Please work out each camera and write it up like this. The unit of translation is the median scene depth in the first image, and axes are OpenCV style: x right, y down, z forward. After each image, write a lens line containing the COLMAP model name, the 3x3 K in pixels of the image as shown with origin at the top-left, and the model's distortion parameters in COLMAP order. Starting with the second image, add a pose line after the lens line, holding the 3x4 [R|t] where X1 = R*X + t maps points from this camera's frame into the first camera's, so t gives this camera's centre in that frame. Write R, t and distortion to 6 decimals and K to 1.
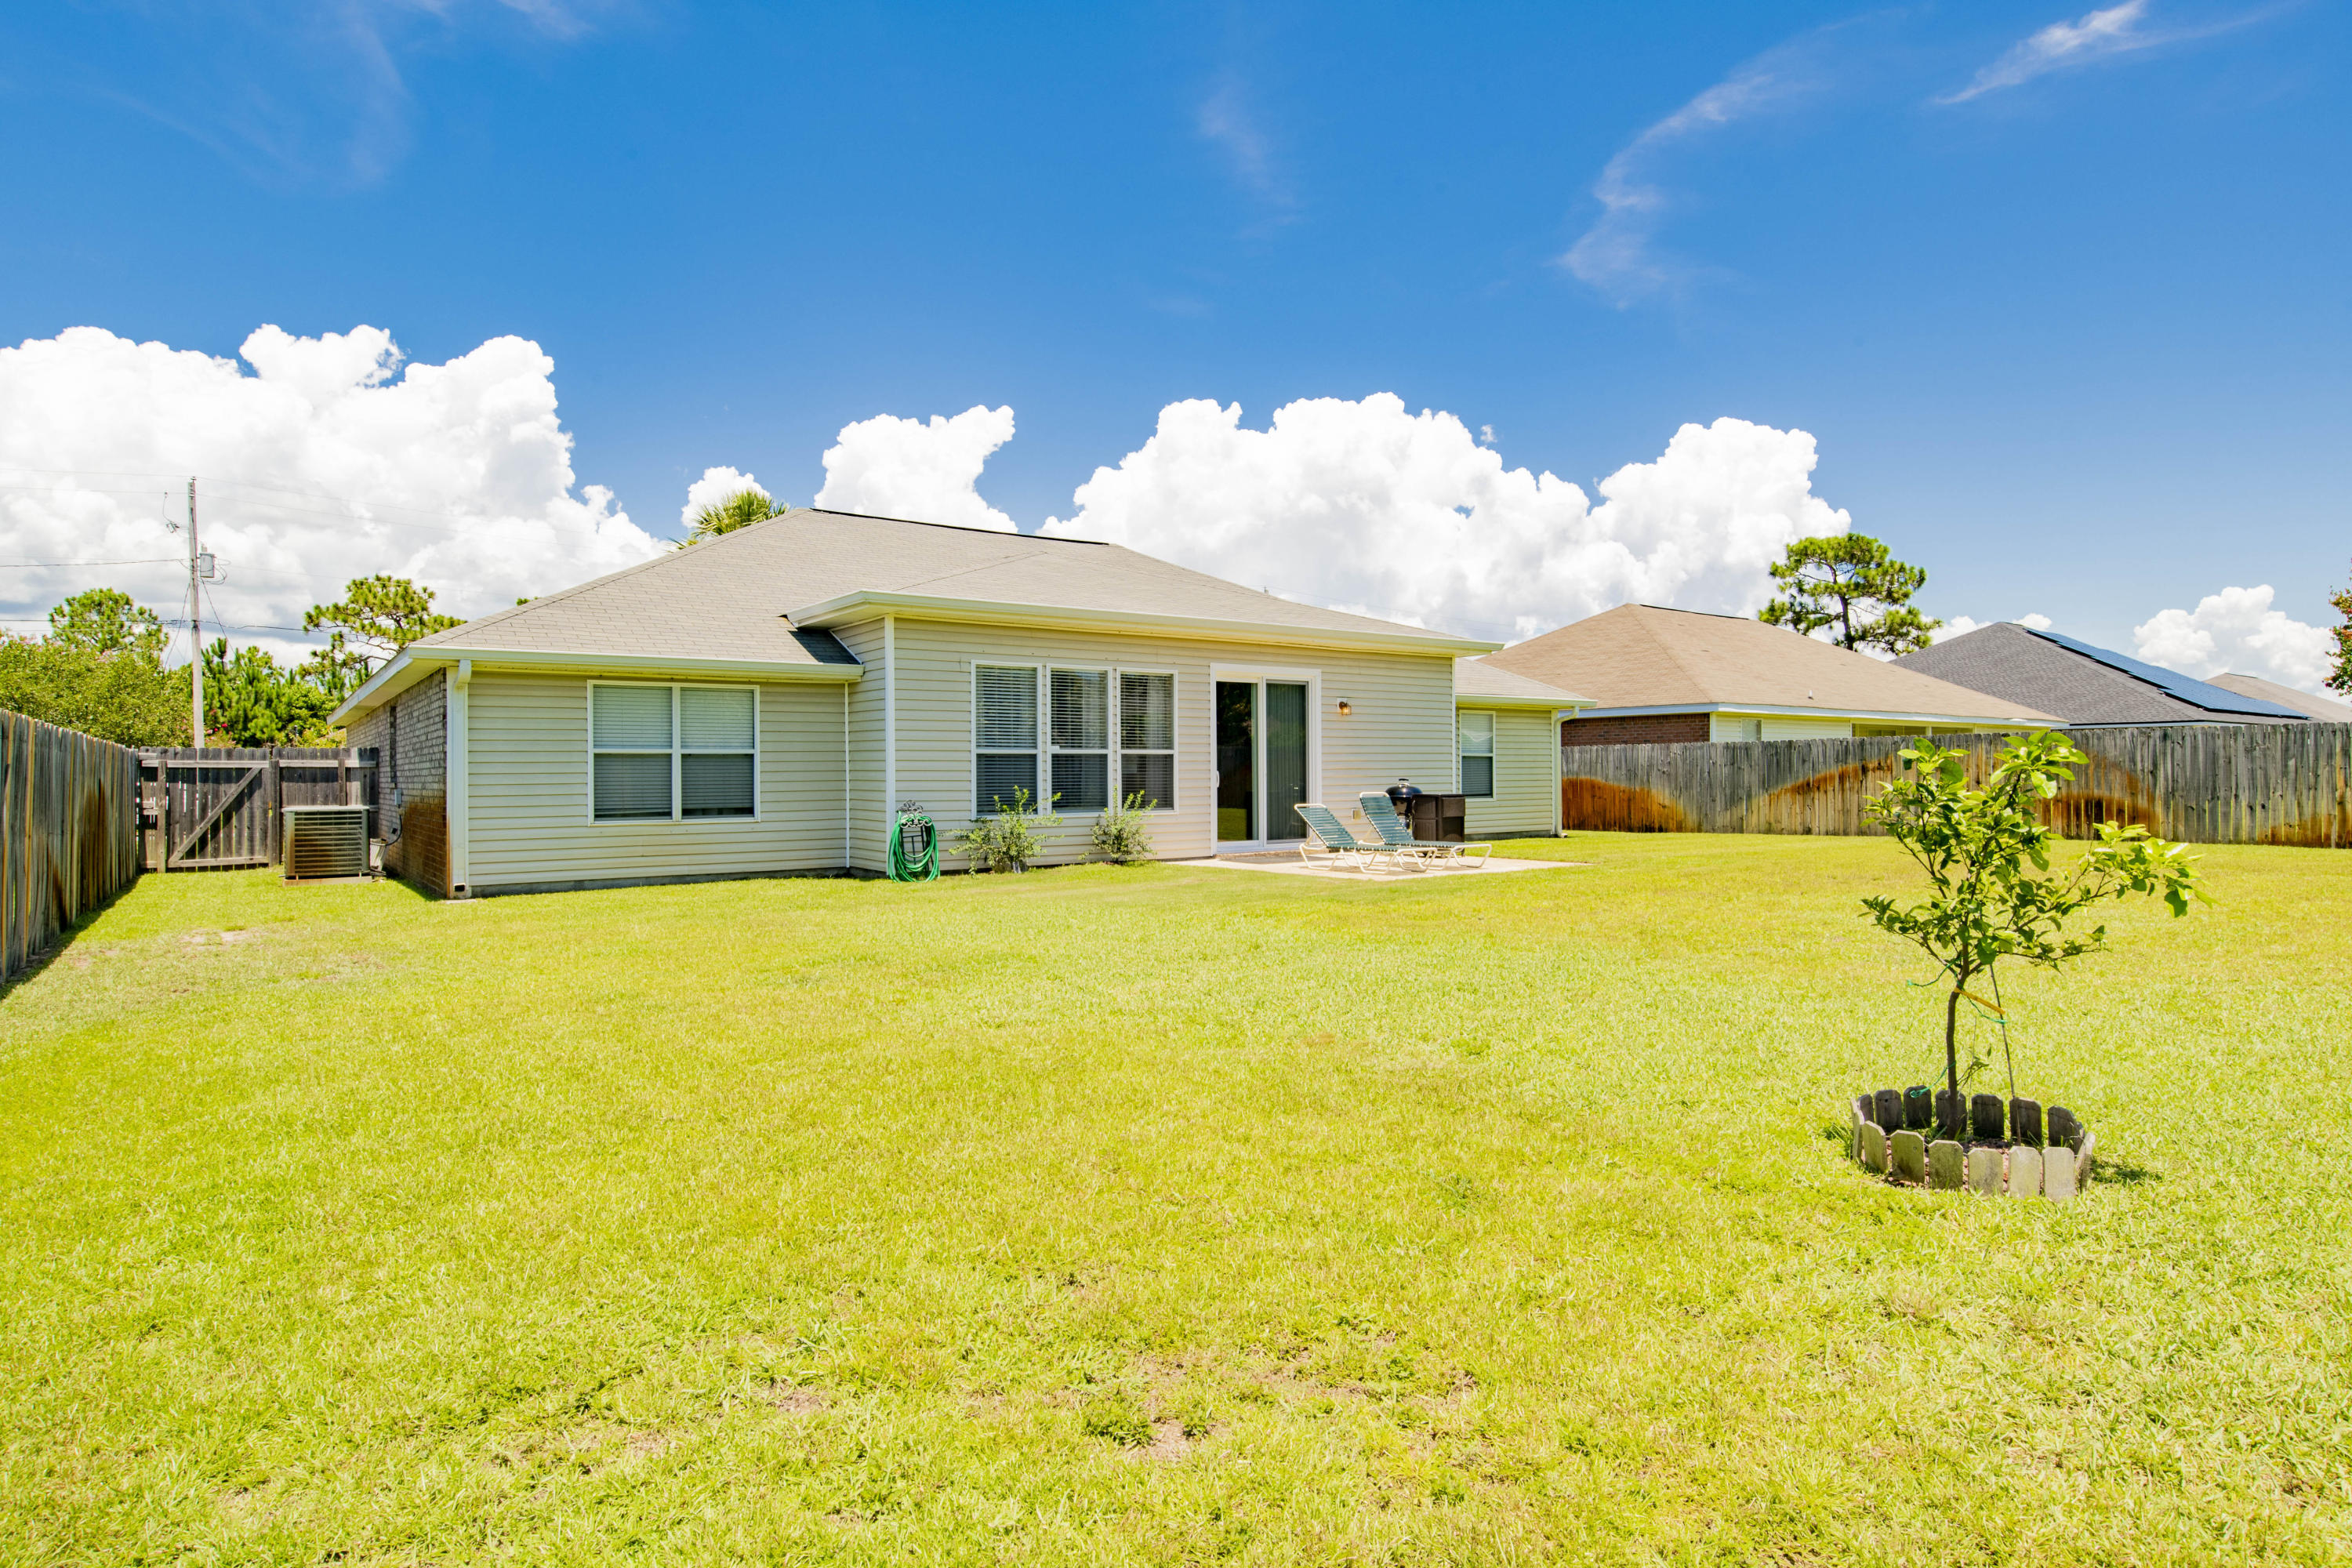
lens RADIAL K [[1317.8, 0, 1180.7], [0, 1317.8, 773.3], [0, 0, 1]] dist [-0.058608, 0.024585]
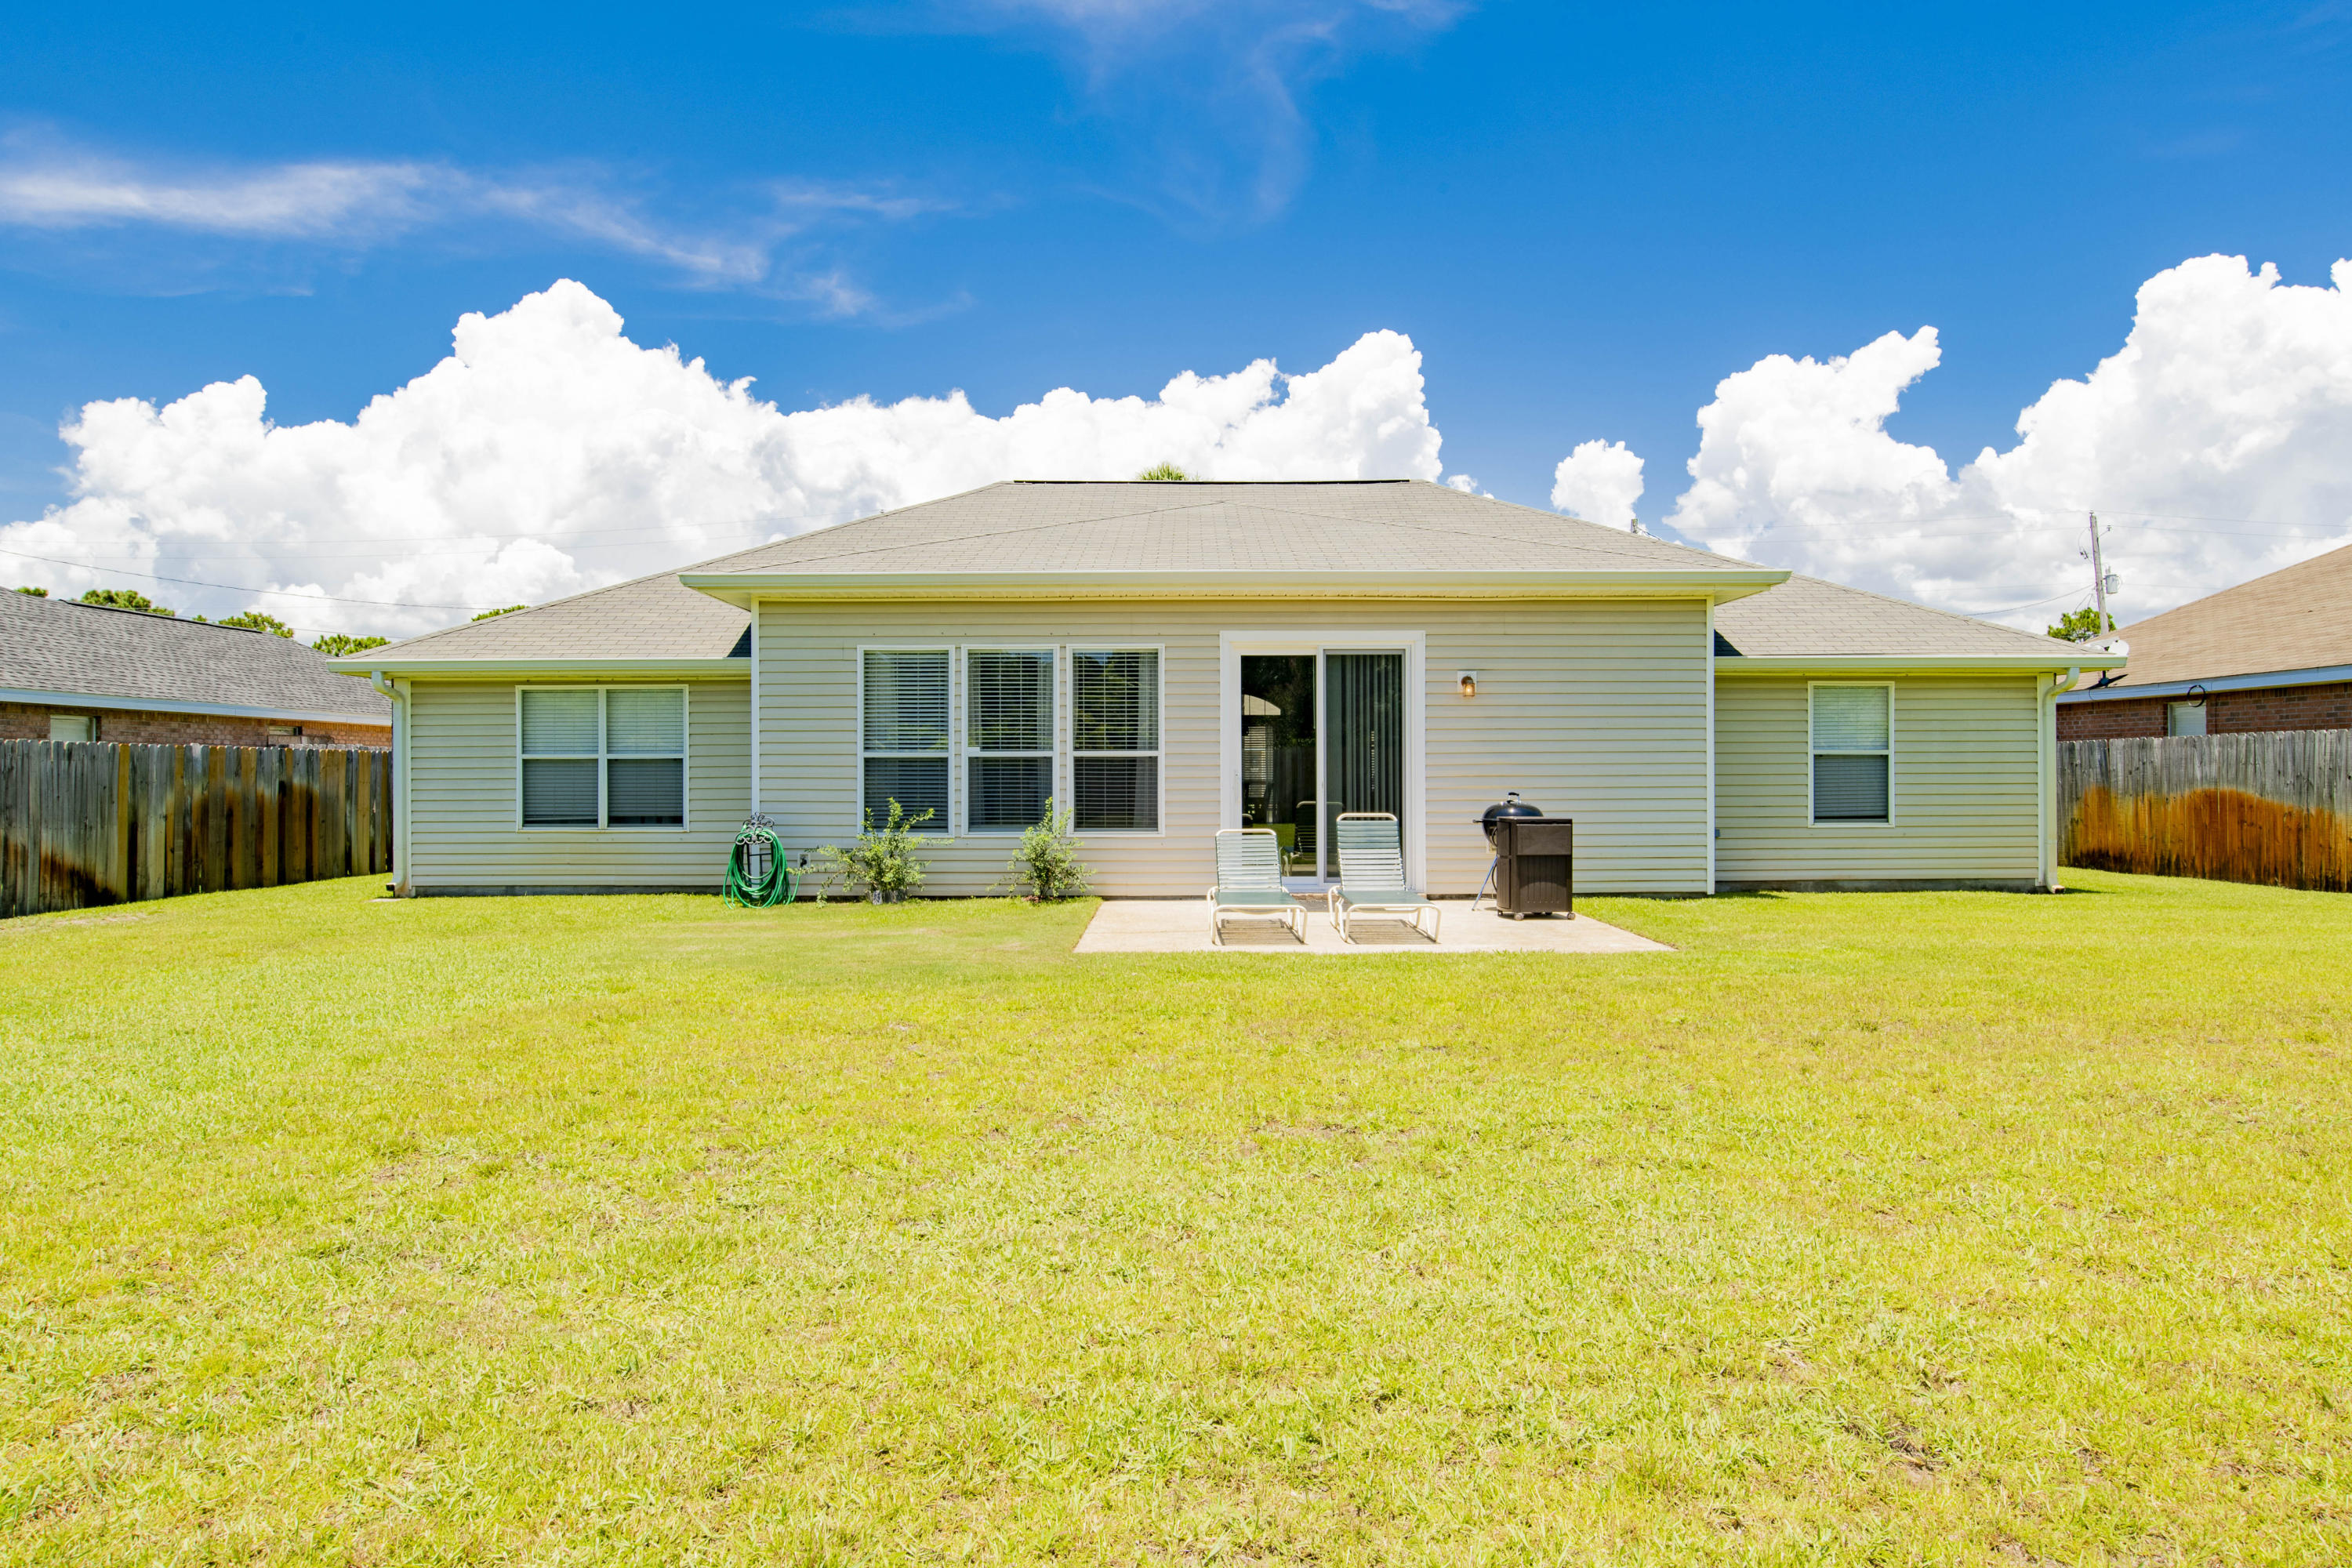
lens RADIAL K [[1402.4, 0, 1176.0], [0, 1402.4, 784.0], [0, 0, 1]] dist [-0.023810, 0.000590]
pose [[0.793936, 0.010686, -0.607908, 0.512006], [-0.001914, 0.999885, 0.015076, -0.011479], [0.607999, -0.010806, 0.793865, 0.394332]]
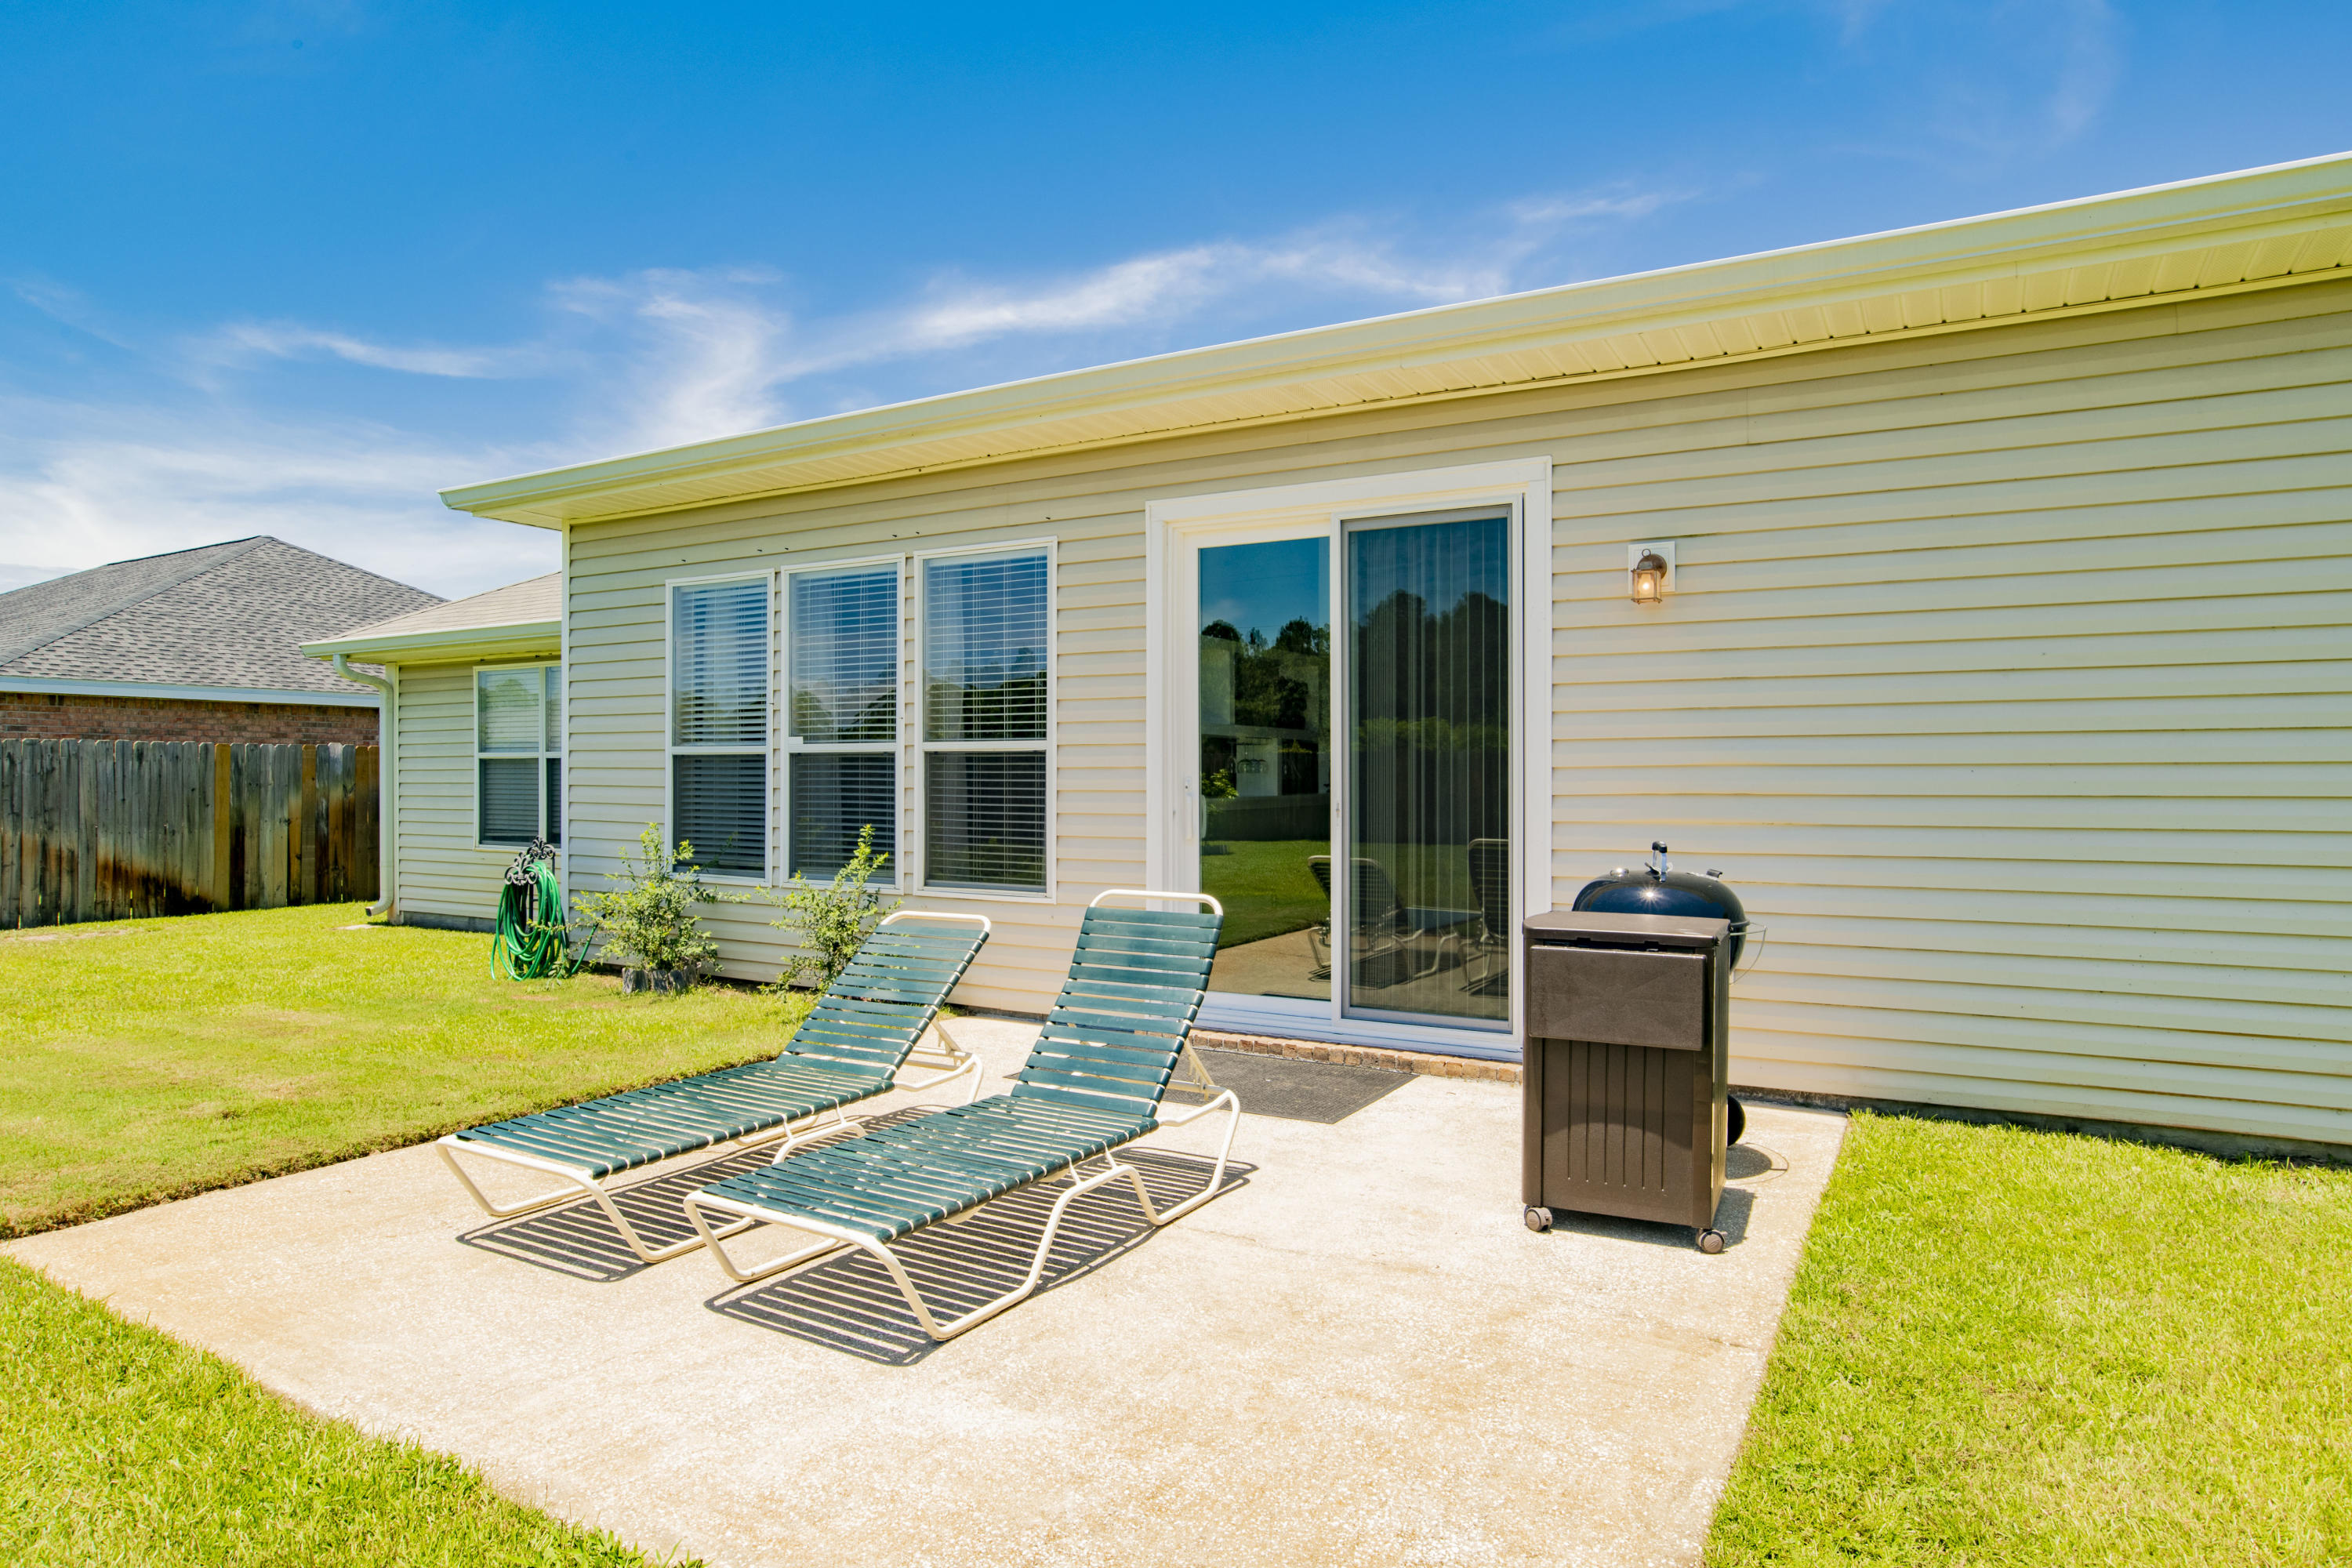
lens RADIAL K [[1372.0, 0, 1167.0], [0, 1372.0, 784.7], [0, 0, 1]] dist [-0.036254, -0.000341]
pose [[0.384940, 0.015406, -0.922813, 0.409708], [-0.001034, 0.999867, 0.016261, -0.011599], [0.922941, -0.005305, 0.384905, 0.920612]]
